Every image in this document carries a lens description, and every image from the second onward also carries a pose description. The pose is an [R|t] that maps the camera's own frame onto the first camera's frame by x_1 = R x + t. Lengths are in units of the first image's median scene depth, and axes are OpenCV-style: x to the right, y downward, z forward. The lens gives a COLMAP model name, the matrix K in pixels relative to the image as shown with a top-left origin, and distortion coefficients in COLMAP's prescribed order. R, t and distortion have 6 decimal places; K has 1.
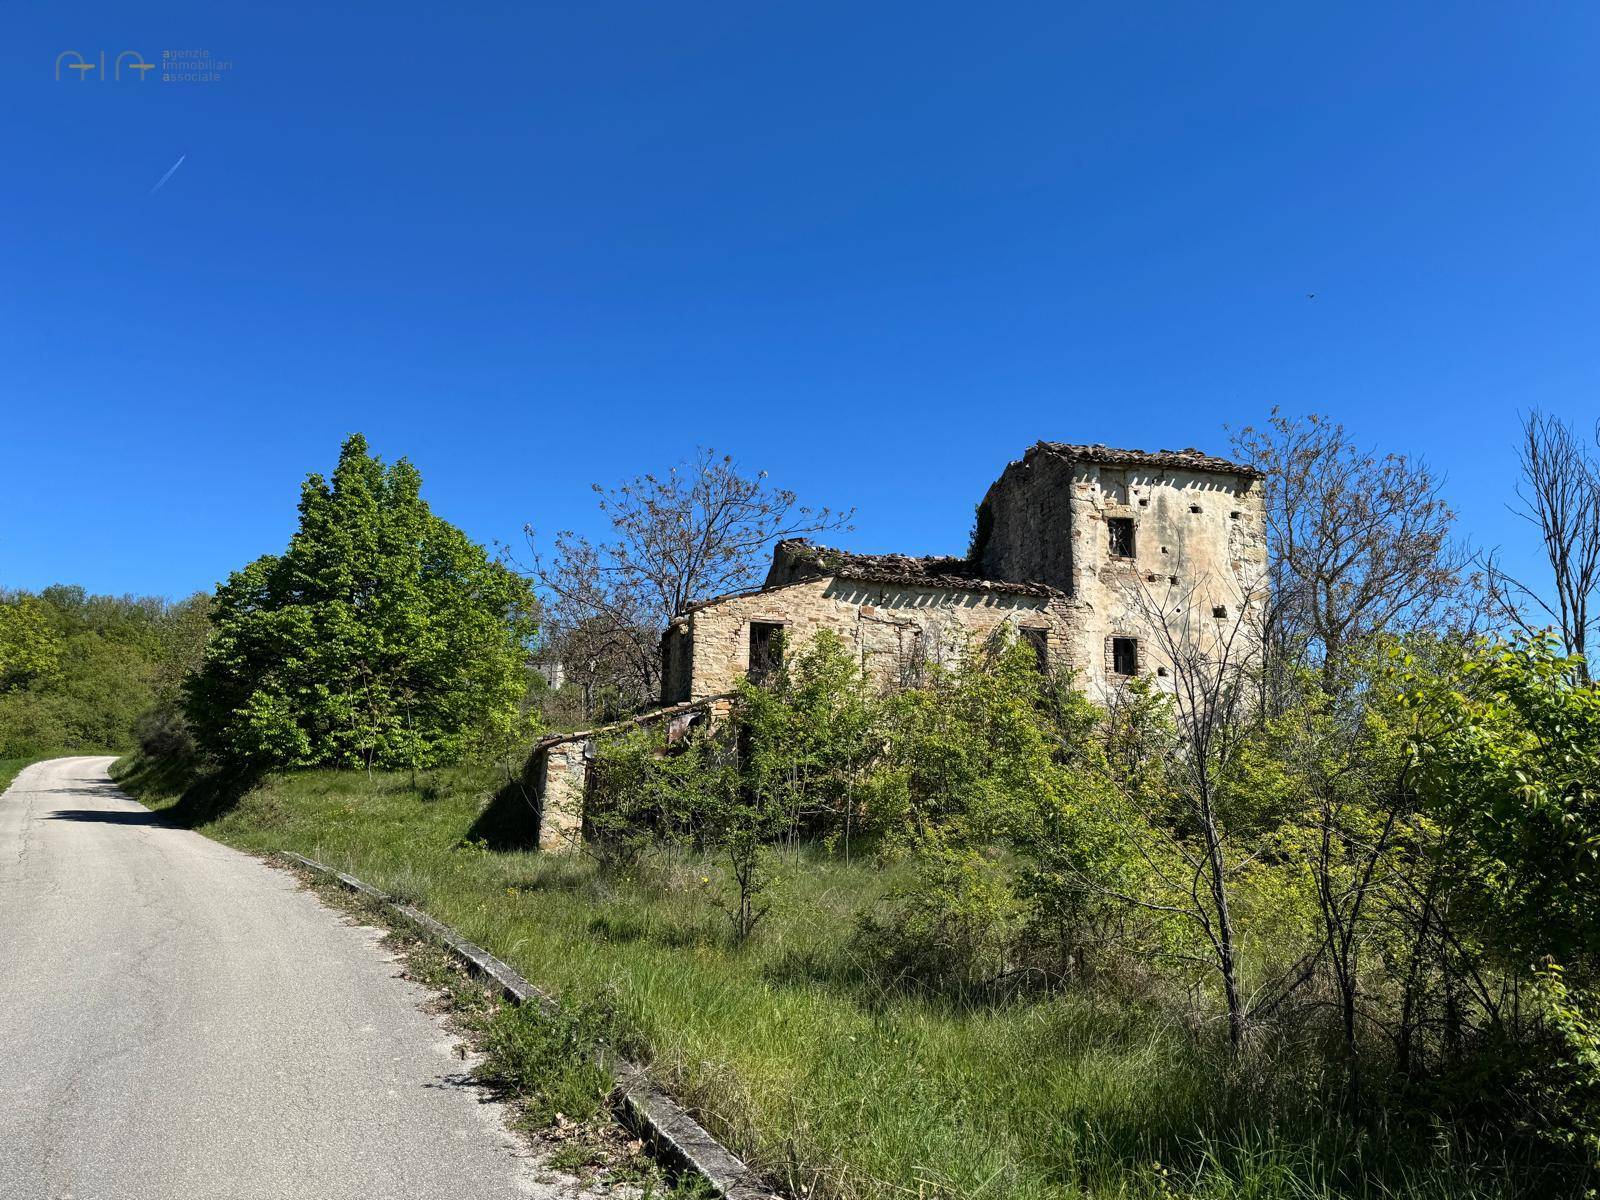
lens RADIAL K [[1104.6, 0, 817.0], [0, 1104.6, 588.1], [0, 0, 1]] dist [0.171487, -0.339105]
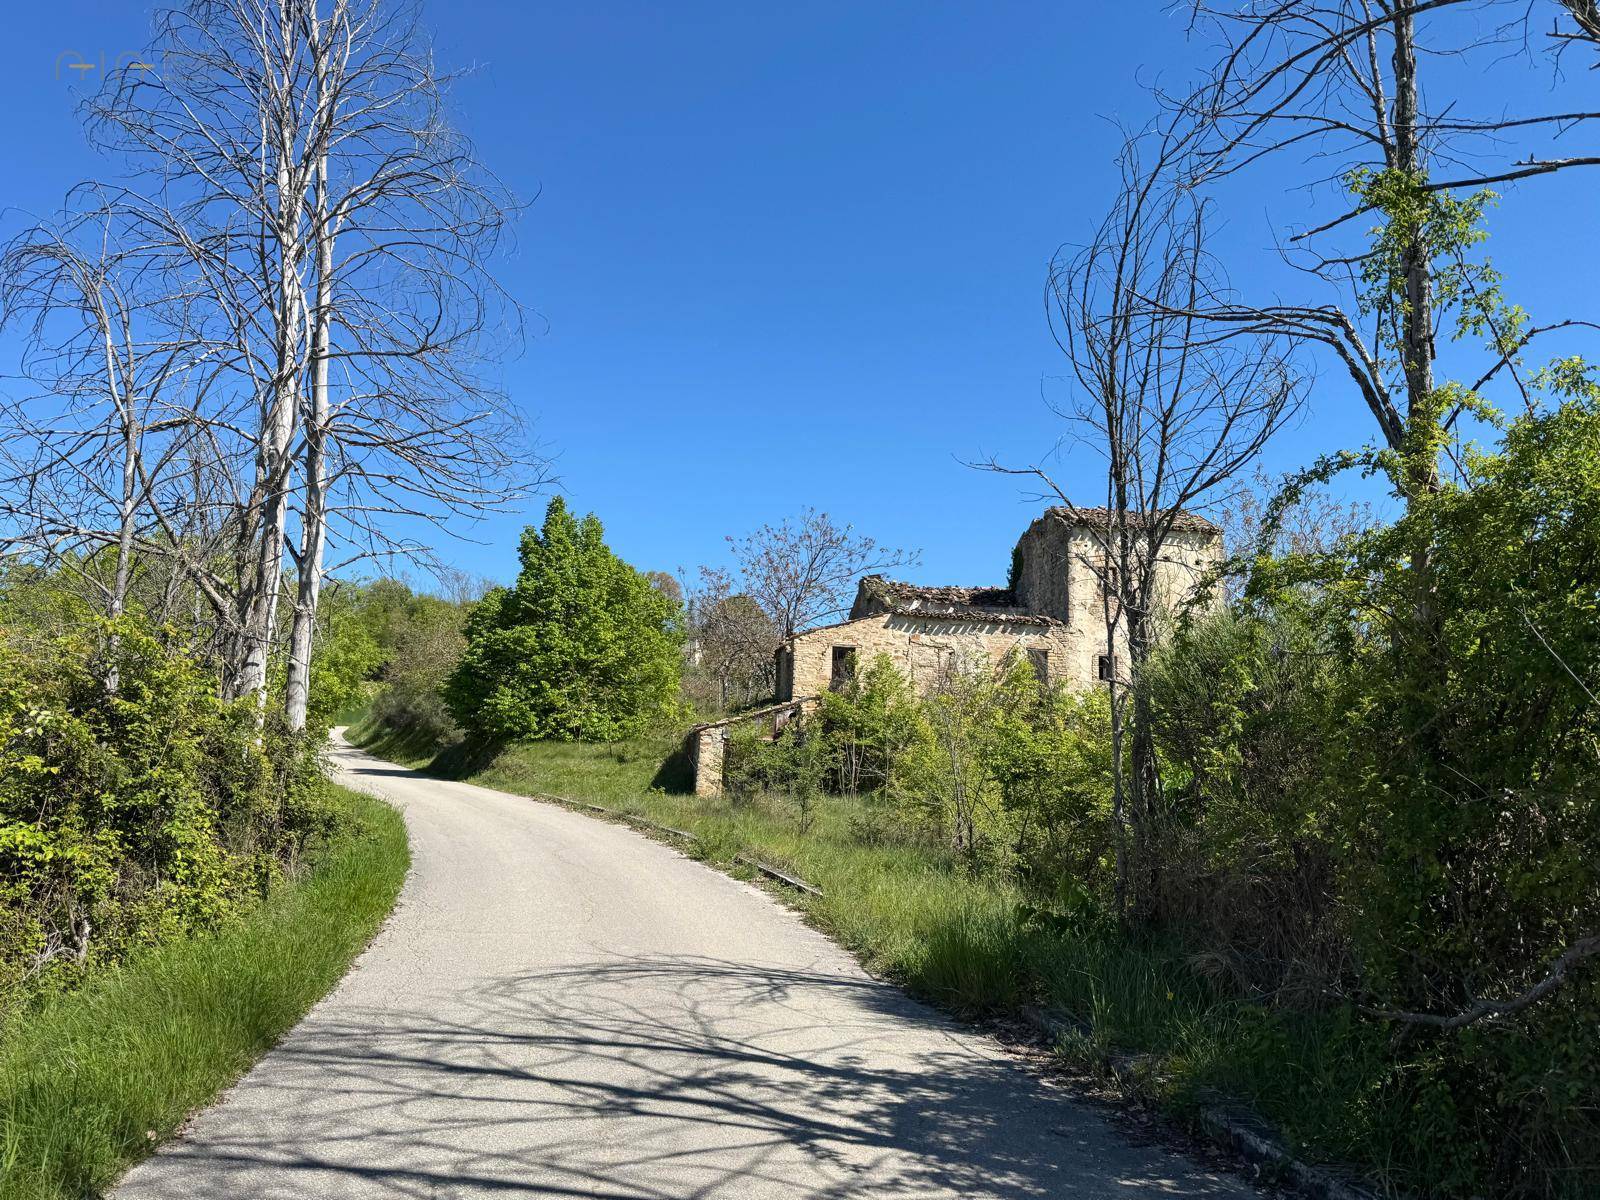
lens RADIAL K [[1085.6, 0, 800.0], [0, 1085.6, 600.0], [0, 0, 1]] dist [0.134833, -0.256856]
pose [[0.991141, -0.004339, -0.132740, 0.078462], [0.008574, 0.999472, 0.031348, -0.067526], [0.132533, -0.032209, 0.990655, -0.377286]]
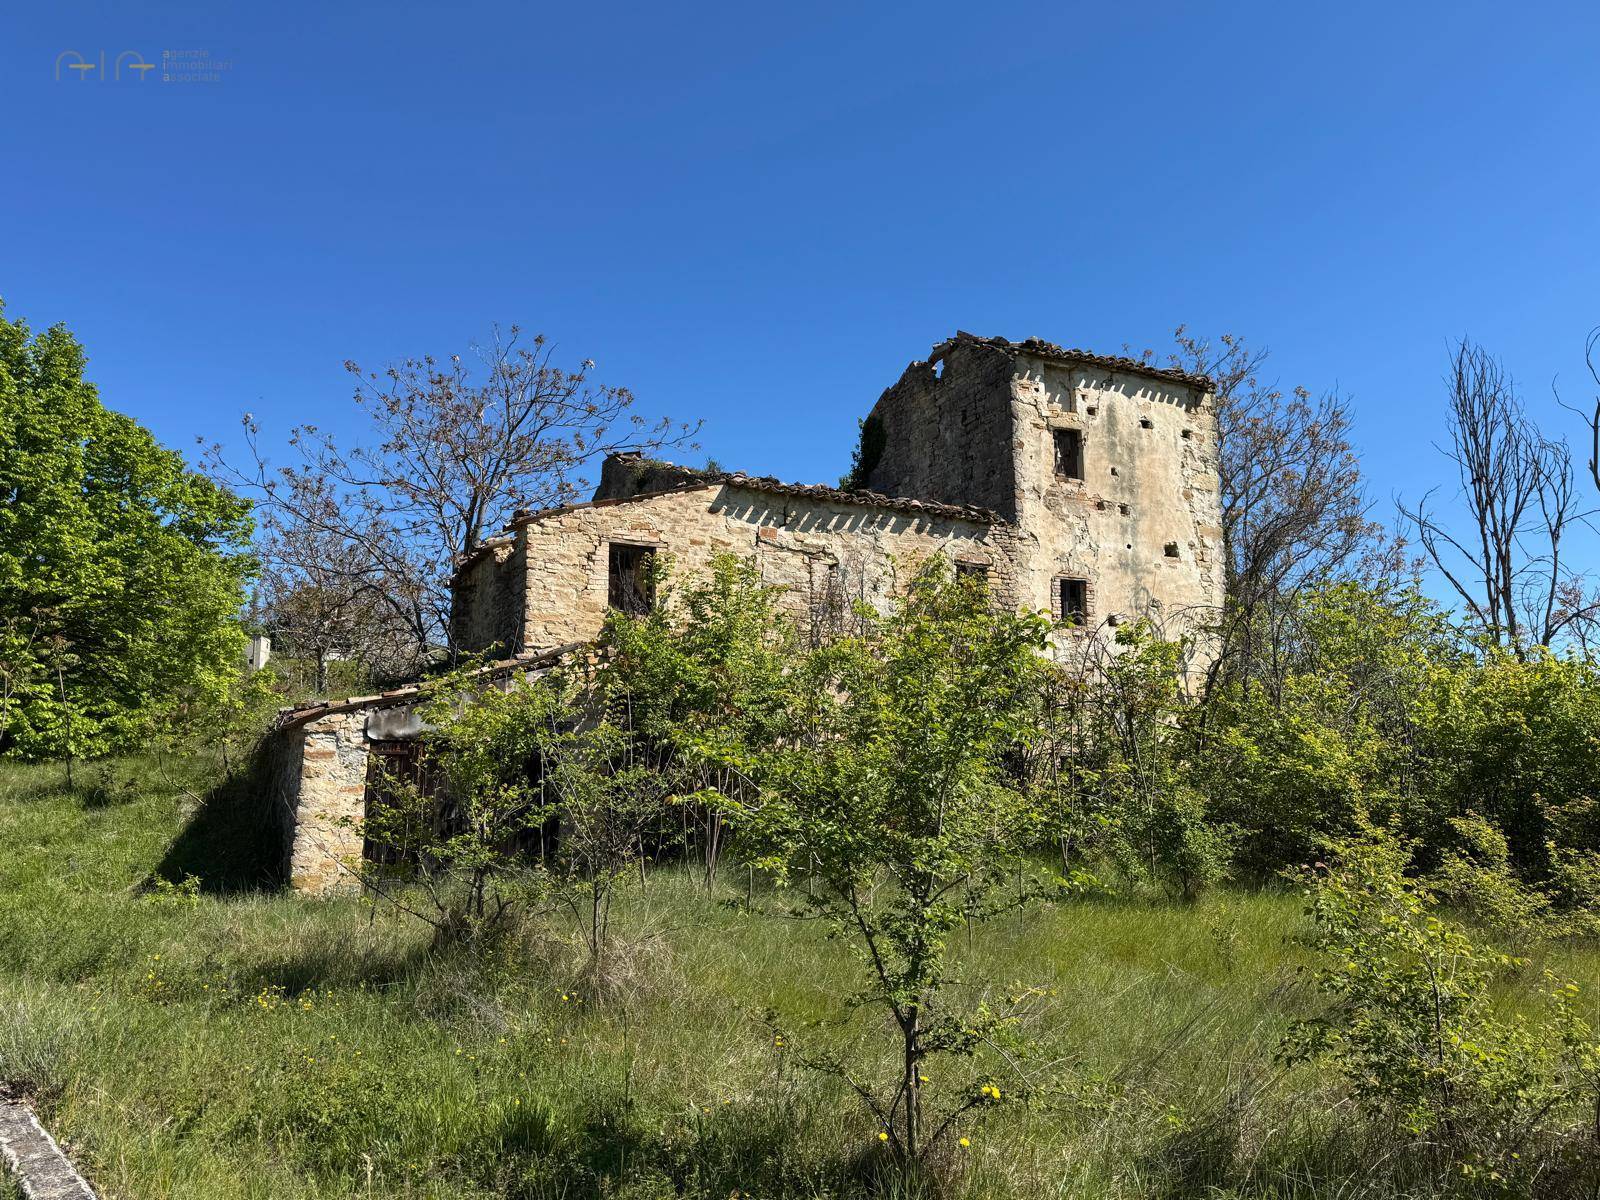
lens RADIAL K [[1117.8, 0, 800.0], [0, 1117.8, 600.0], [0, 0, 1]] dist [0.115846, -0.139050]
pose [[0.977019, 0.011823, 0.212822, -0.083553], [-0.018244, 0.999435, 0.028234, 0.040160], [-0.212368, -0.031468, 0.976683, 0.254488]]
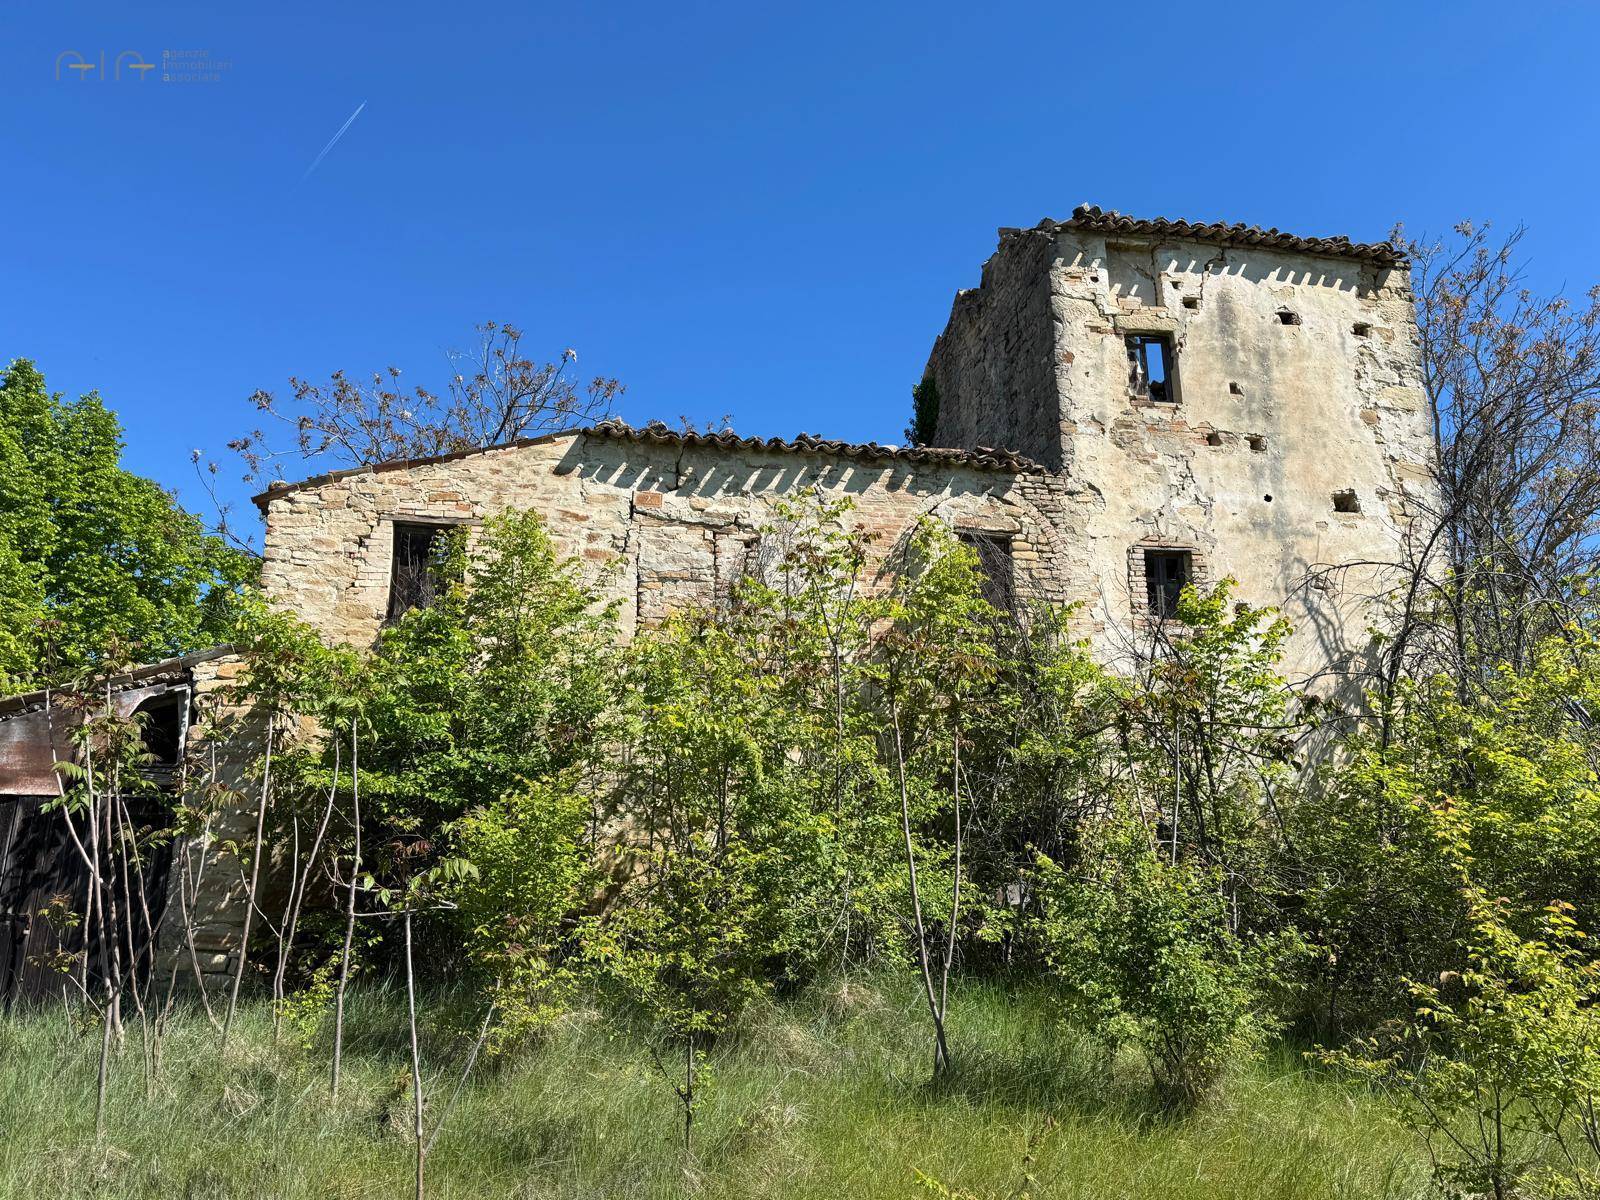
lens RADIAL K [[1085.6, 0, 800.0], [0, 1085.6, 600.0], [0, 0, 1]] dist [0.134833, -0.256856]
pose [[0.997092, -0.038889, -0.065536, 0.135529], [0.035522, 0.998027, -0.051771, 0.087754], [0.067420, 0.049292, 0.996506, 0.471971]]
